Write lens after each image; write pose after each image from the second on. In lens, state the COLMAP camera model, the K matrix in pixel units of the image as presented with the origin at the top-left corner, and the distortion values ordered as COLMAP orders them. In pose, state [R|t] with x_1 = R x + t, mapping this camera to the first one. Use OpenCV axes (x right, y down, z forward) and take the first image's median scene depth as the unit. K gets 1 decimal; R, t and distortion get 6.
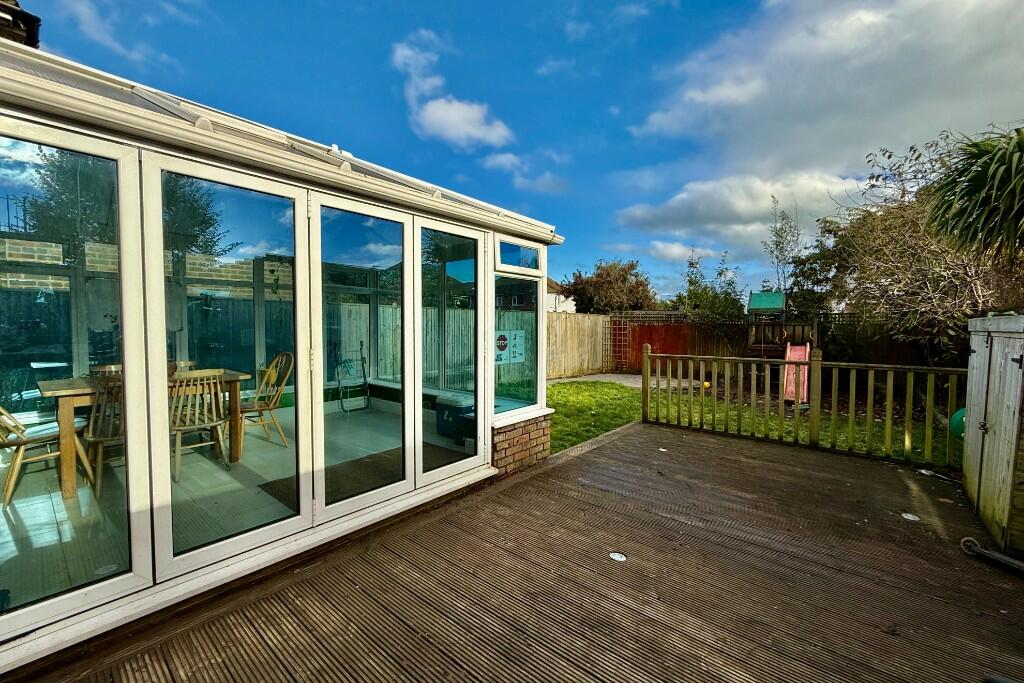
lens RADIAL K [[414.9, 0, 512.0], [0, 414.9, 341.5], [0, 0, 1]] dist [-0.000964, -0.000127]
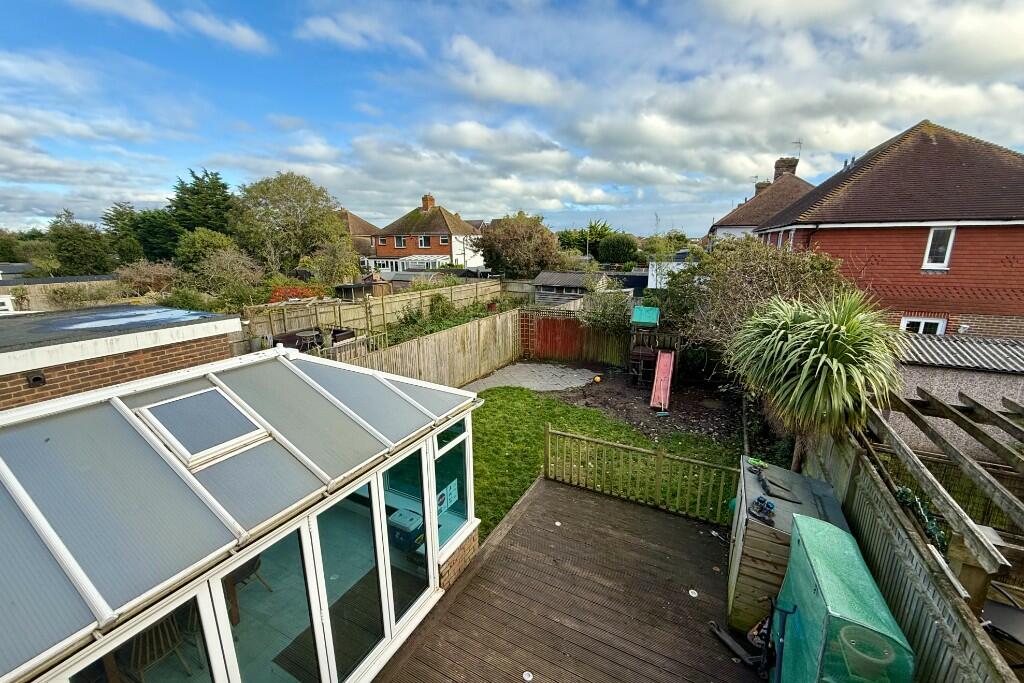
lens RADIAL K [[414.9, 0, 512.0], [0, 414.9, 341.5], [0, 0, 1]] dist [-0.000964, -0.000127]
pose [[0.976026, -0.058736, 0.209579, -0.017484], [0.017572, 0.981021, 0.193103, -0.248389], [-0.216944, -0.184791, 0.958534, -0.076274]]
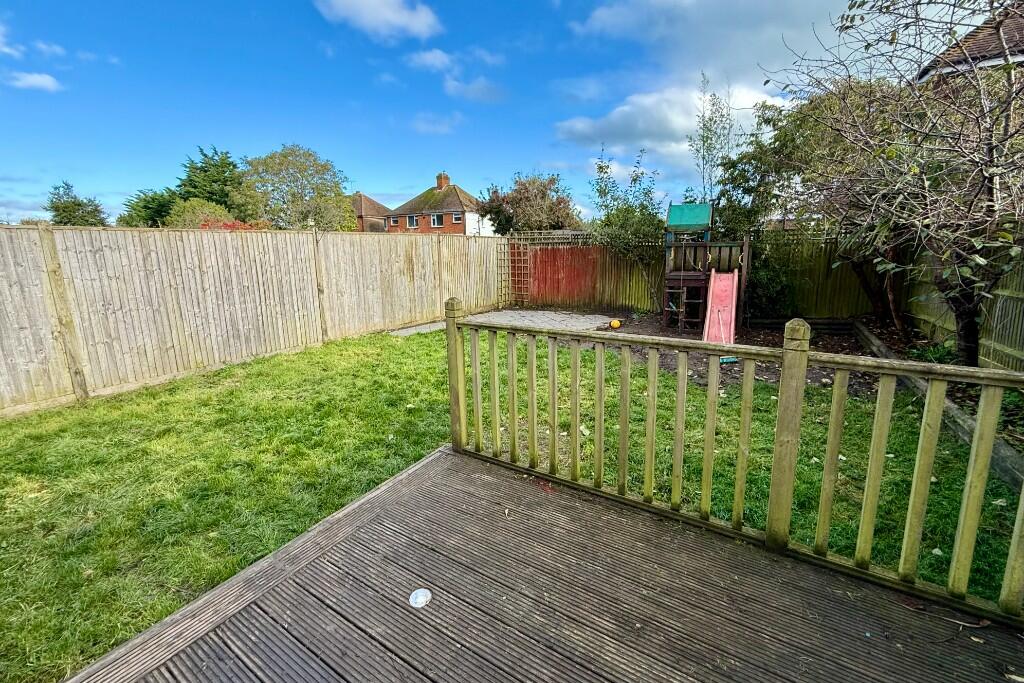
lens RADIAL K [[411.6, 0, 512.2], [0, 411.6, 319.4], [0, 0, 1]] dist [-0.001582, -0.000080]
pose [[0.988596, -0.044659, 0.143821, 0.164721], [0.024966, 0.990404, 0.135926, -0.017344], [-0.148511, -0.130785, 0.980224, 0.264589]]
